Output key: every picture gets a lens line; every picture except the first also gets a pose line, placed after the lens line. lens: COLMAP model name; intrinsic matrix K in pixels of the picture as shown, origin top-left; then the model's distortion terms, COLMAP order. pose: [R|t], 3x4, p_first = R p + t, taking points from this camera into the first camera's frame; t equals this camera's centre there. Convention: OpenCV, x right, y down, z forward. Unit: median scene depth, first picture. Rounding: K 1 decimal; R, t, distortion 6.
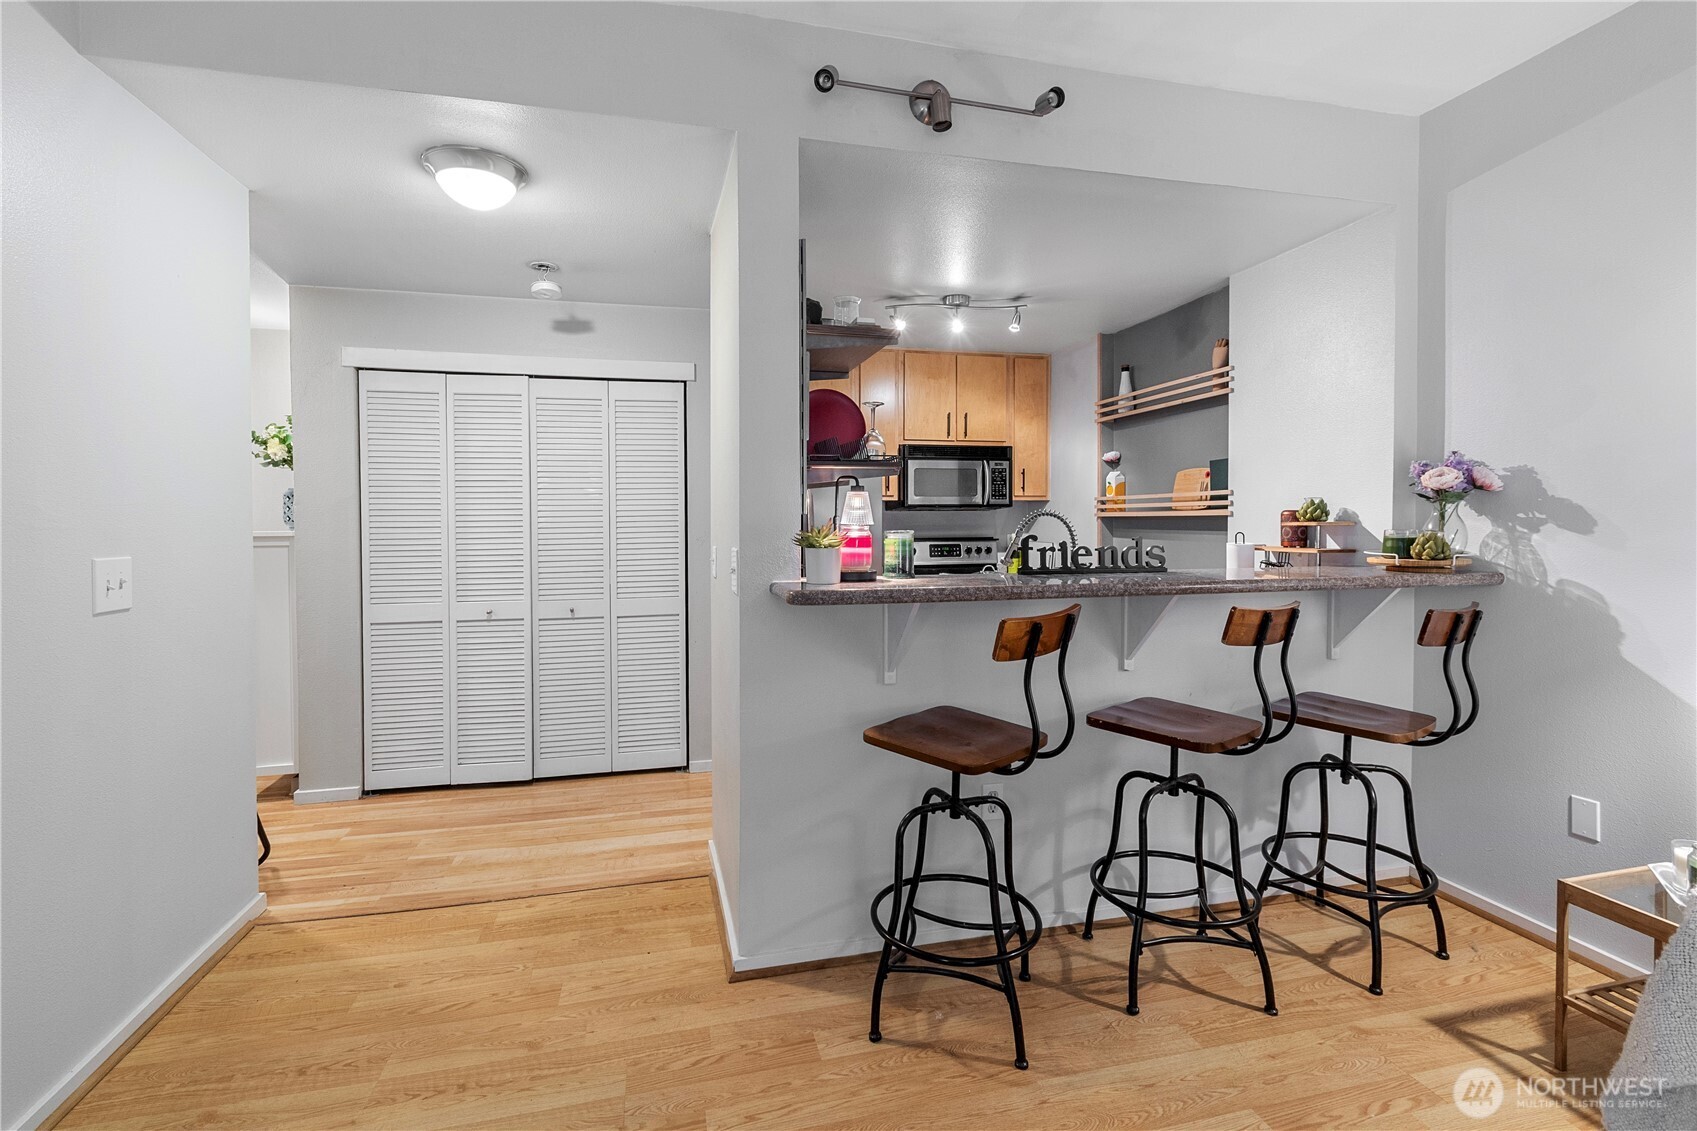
lens RADIAL K [[760.1, 0, 832.3], [0, 760.1, 528.0], [0, 0, 1]] dist [-0.001484, -0.000144]
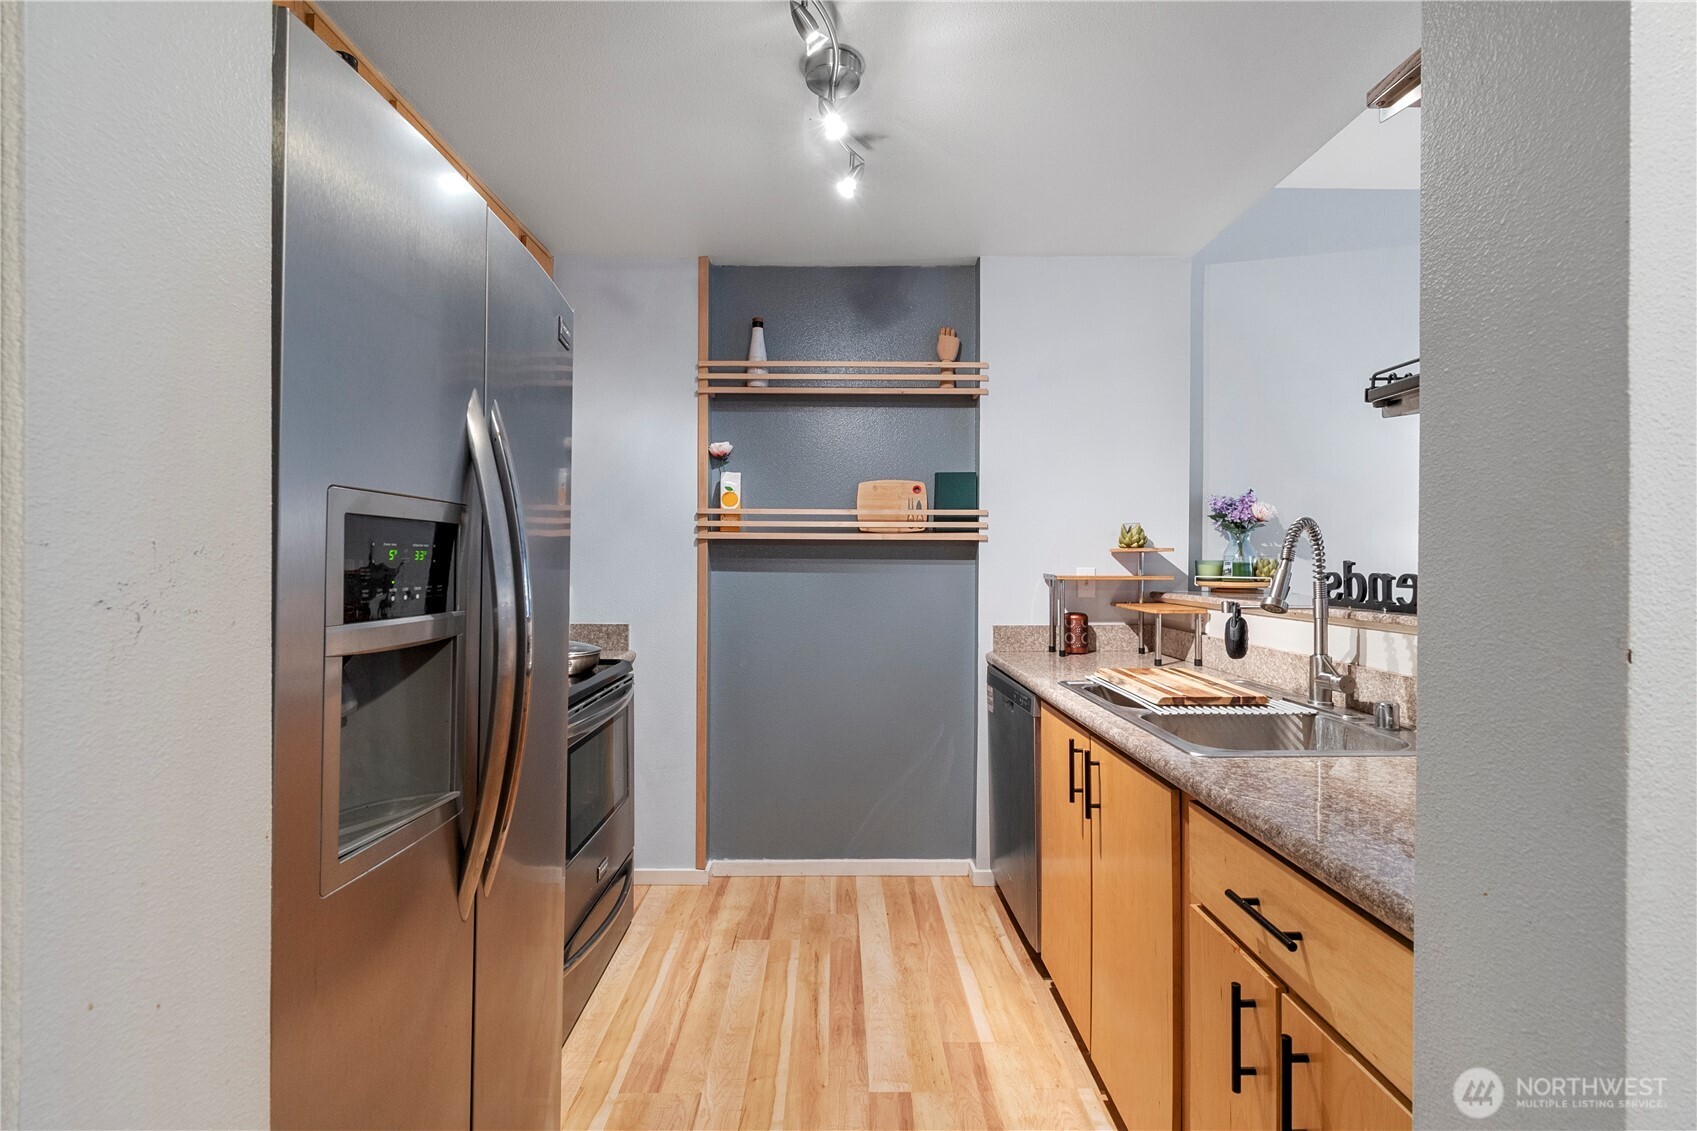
lens RADIAL K [[734.1, 0, 848.5], [0, 734.1, 565.5], [0, 0, 1]] dist [-0.000137, -0.000038]
pose [[0.225391, 0.000796, 0.974268, -0.261856], [0.003642, 0.999992, -0.001660, 0.010326], [-0.974262, 0.003923, 0.225386, 0.843315]]
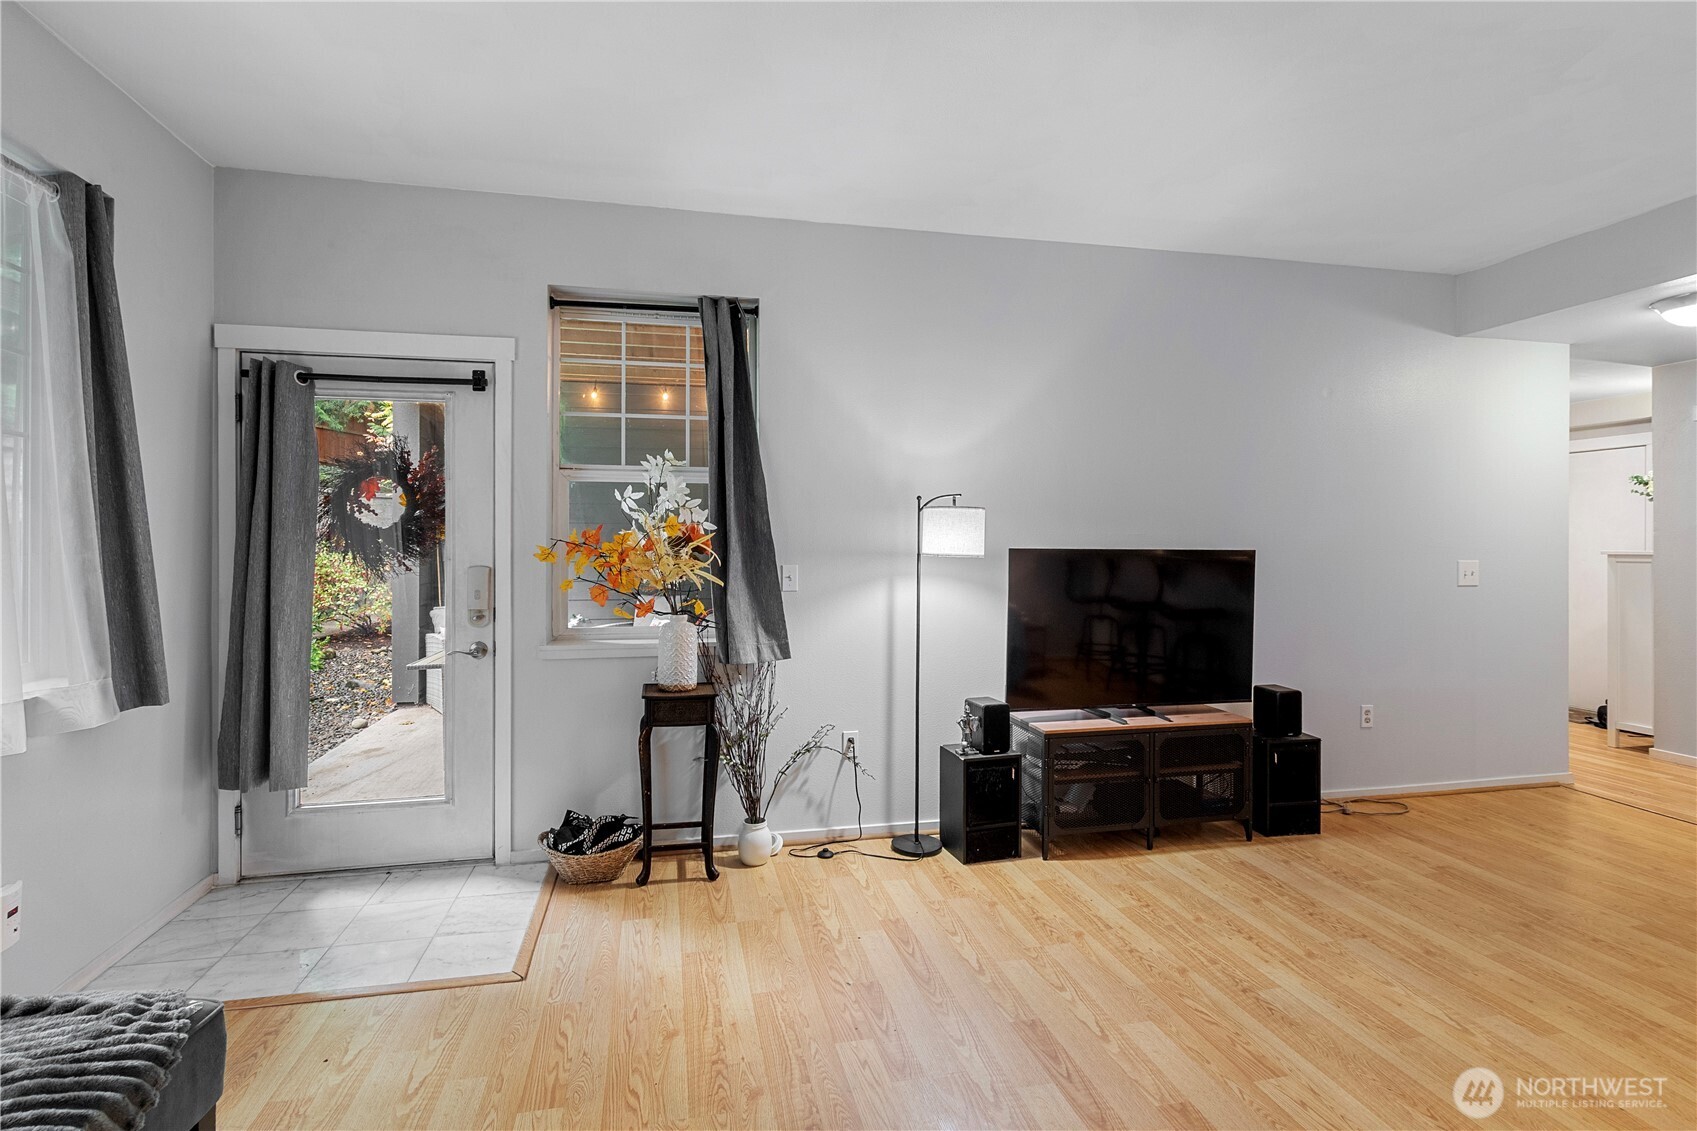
lens RADIAL K [[811.4, 0, 859.0], [0, 811.4, 542.0], [0, 0, 1]] dist [-0.000141, -0.000189]
pose [[-0.011050, -0.002084, -0.999937, 0.640316], [-0.010382, 0.999944, -0.001969, 0.004381], [0.999885, 0.010360, -0.011071, -0.324116]]
